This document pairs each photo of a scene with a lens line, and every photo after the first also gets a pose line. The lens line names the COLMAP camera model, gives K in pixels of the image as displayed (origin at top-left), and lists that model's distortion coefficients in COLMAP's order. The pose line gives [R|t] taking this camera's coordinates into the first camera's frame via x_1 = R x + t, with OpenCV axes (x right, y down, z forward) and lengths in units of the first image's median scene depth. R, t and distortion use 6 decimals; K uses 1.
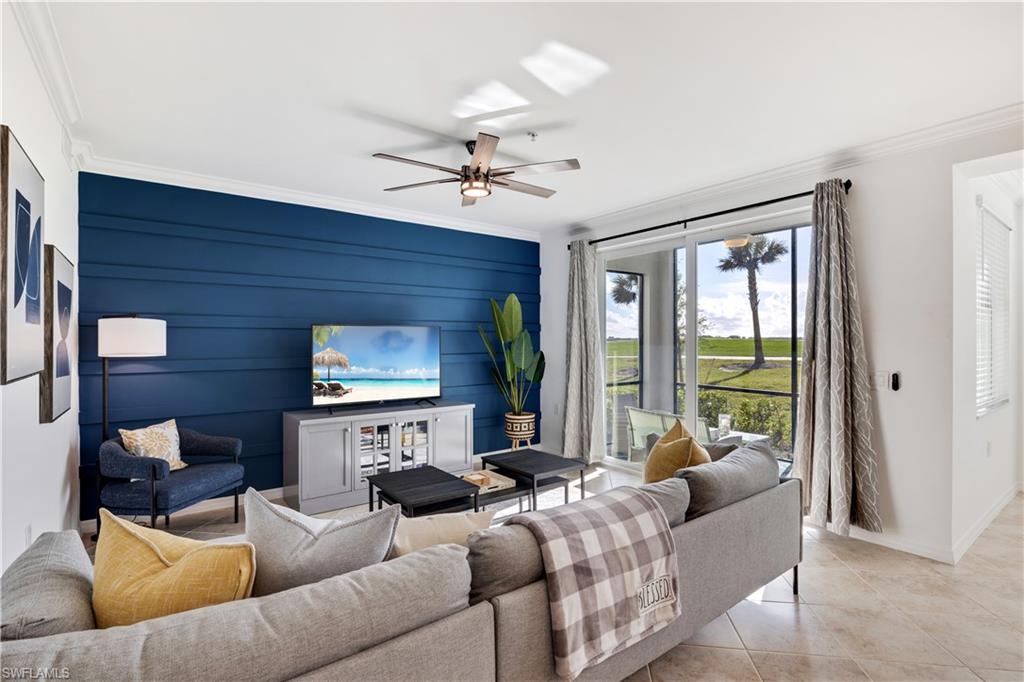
lens RADIAL K [[484.0, 0, 513.4], [0, 484.0, 338.7], [0, 0, 1]] dist [-0.001407, -0.000151]
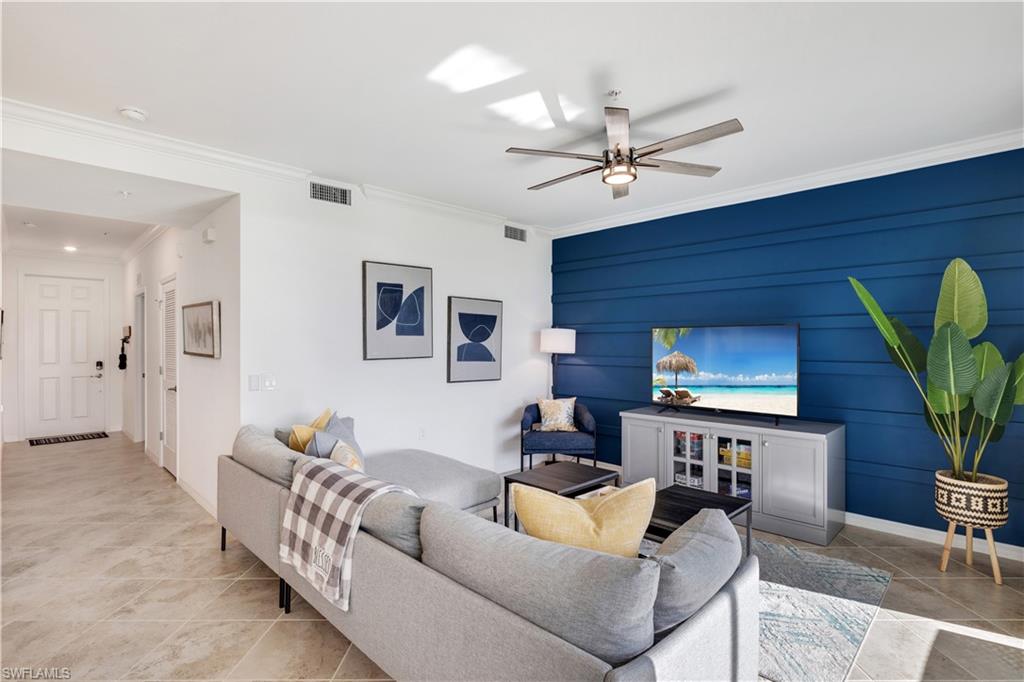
lens RADIAL K [[492.3, 0, 512.7], [0, 492.3, 344.4], [0, 0, 1]] dist [-0.000893, -0.000292]
pose [[0.125816, 0.007816, -0.992023, 0.612591], [0.007586, 0.999932, 0.008840, -0.005149], [0.992025, -0.008638, 0.125749, 0.523647]]
